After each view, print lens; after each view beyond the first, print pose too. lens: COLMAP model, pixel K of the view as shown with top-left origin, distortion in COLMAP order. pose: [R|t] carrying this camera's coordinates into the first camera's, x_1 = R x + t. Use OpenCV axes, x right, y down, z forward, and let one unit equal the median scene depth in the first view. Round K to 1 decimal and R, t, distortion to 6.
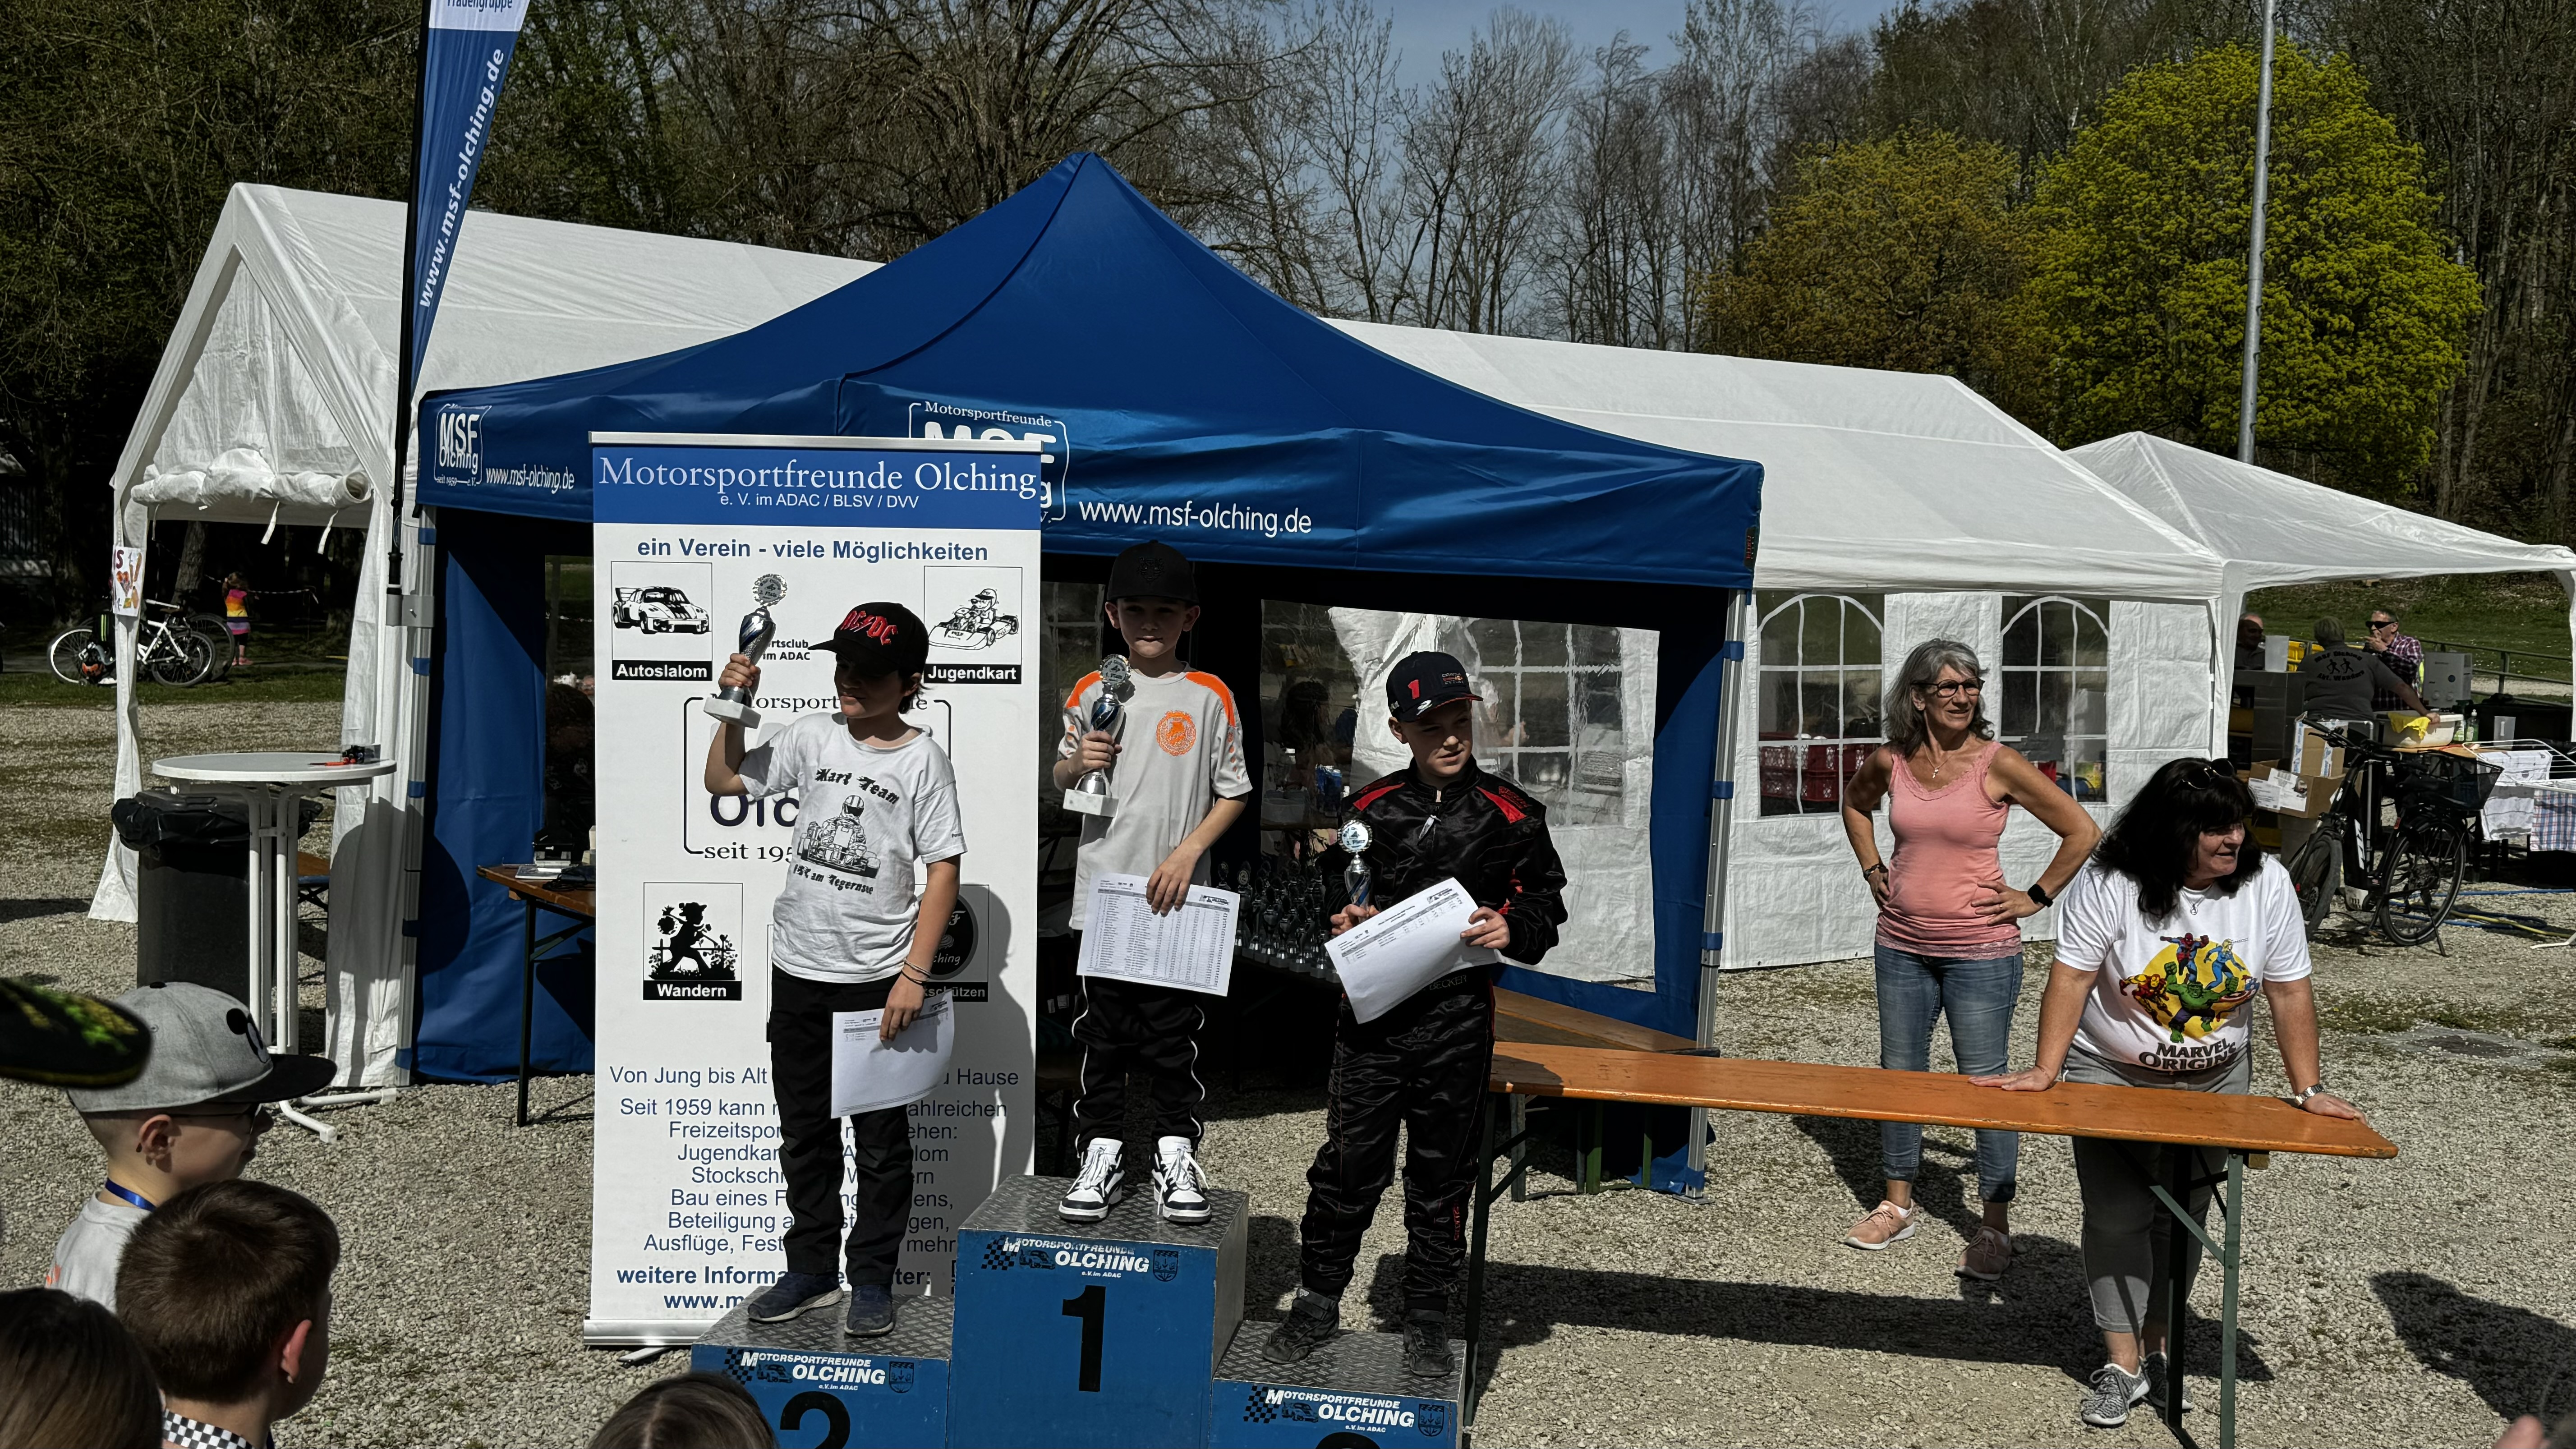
lens RADIAL K [[2418.2, 0, 1303.2], [0, 2418.2, 717.0], [0, 0, 1]] dist [0.180595, -0.323431]
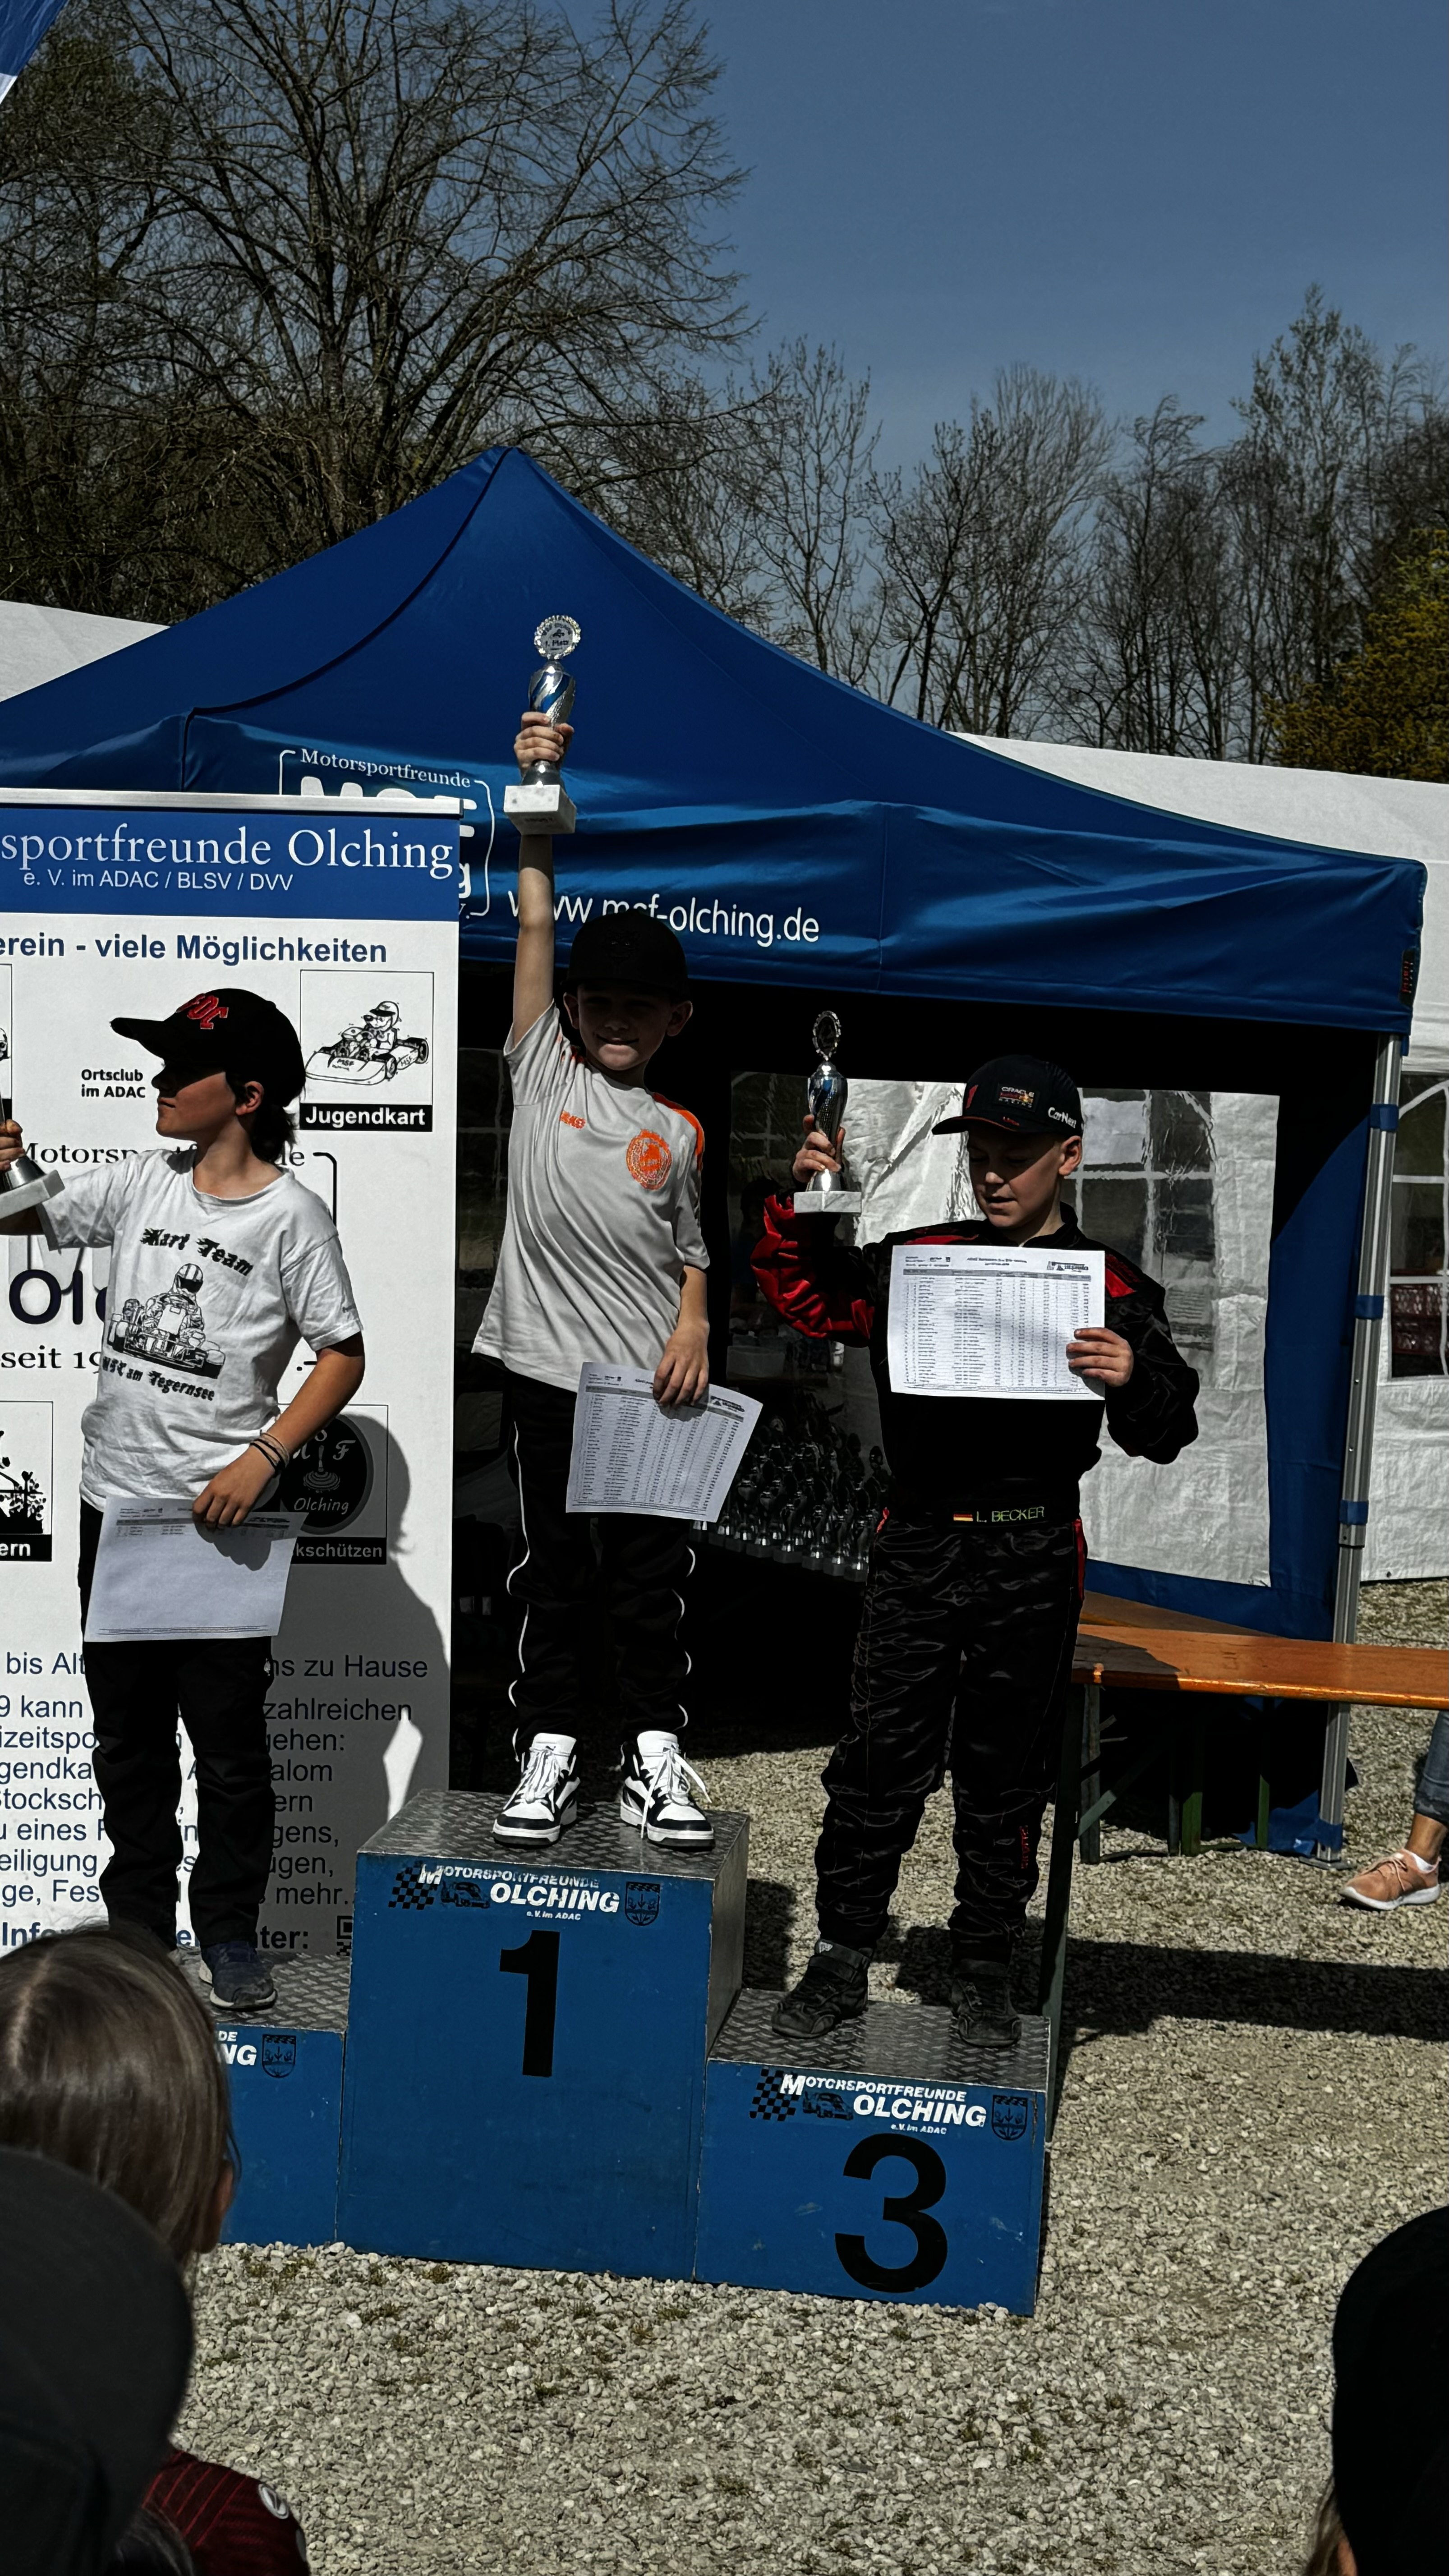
lens RADIAL K [[3178.9, 0, 724.3], [0, 3178.9, 1277.9], [0, 0, 1]] dist [0.167458, -0.182303]
pose [[0.999962, 0.001617, -0.008542, -0.019658], [-0.001656, 0.999988, -0.004551, 0.034856], [0.008535, 0.004565, 0.999953, 0.038151]]
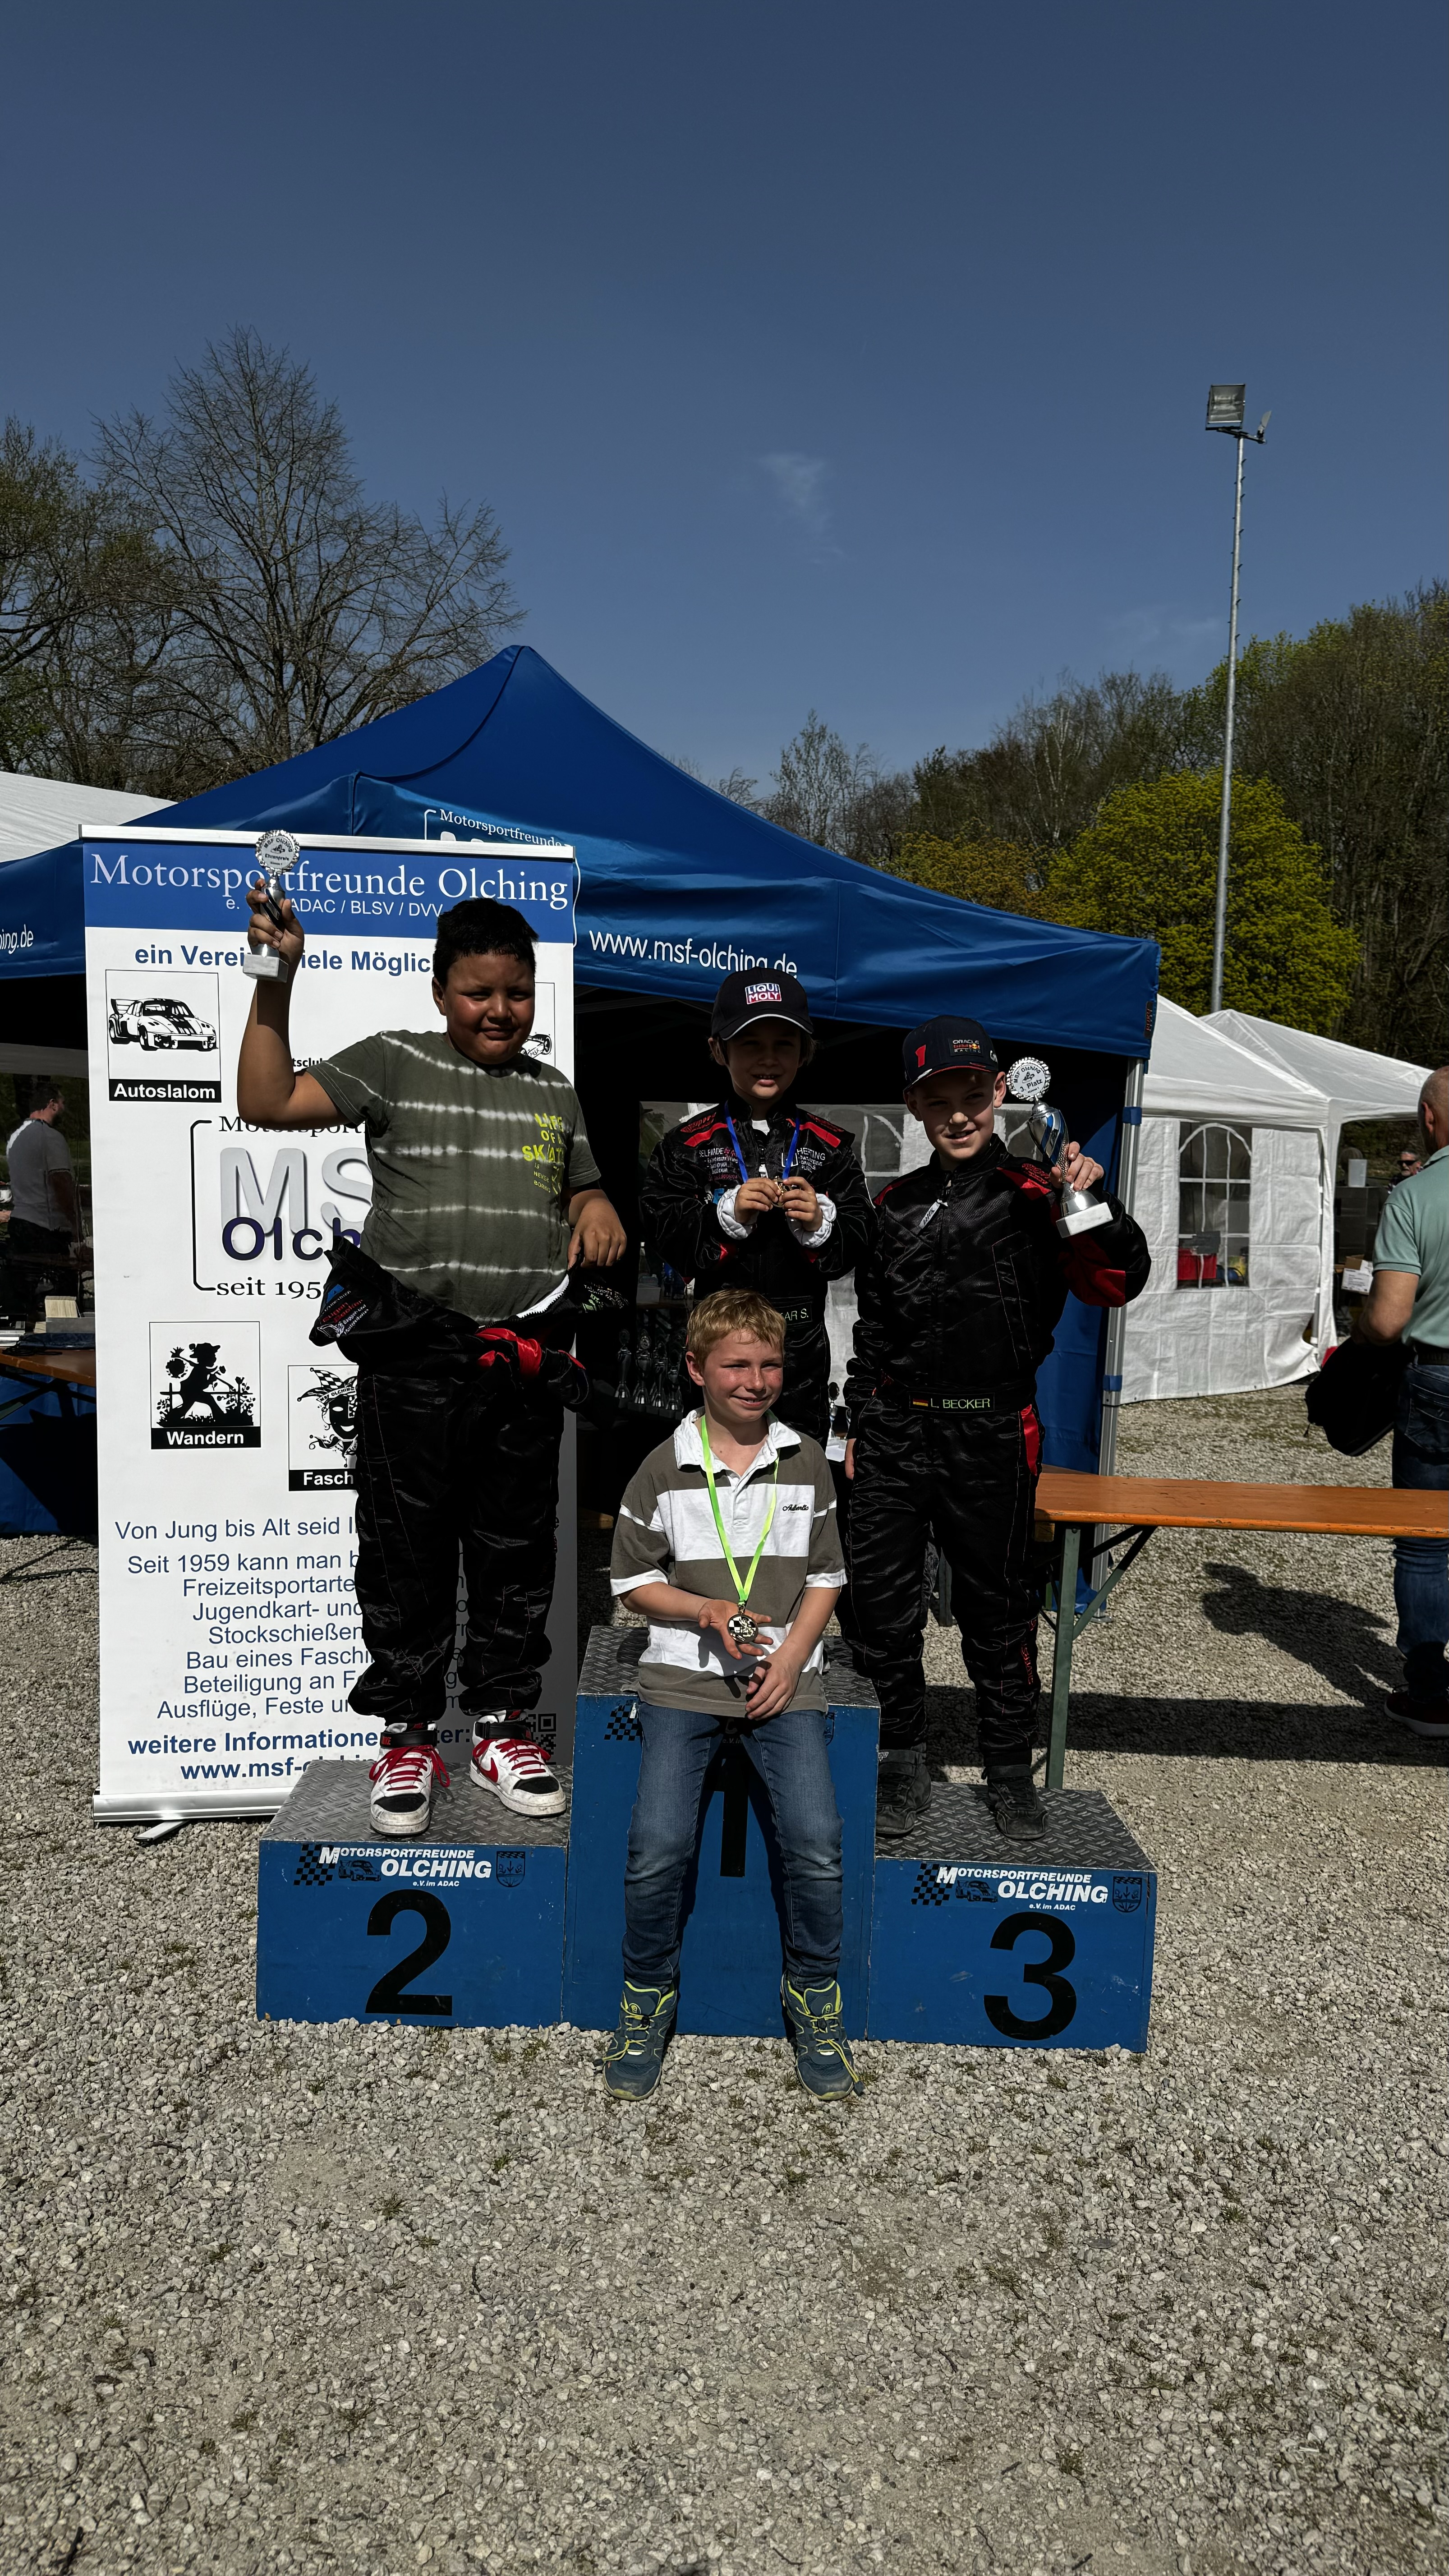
lens RADIAL K [[1766.4, 0, 720.2], [0, 1766.4, 1290.6], [0, 0, 1]] dist [0.151671, -0.277165]
pose [[0.993776, -0.014444, 0.110455, -0.129907], [0.012575, 0.999766, 0.017600, 0.046430], [-0.110683, -0.016102, 0.993725, 0.307069]]
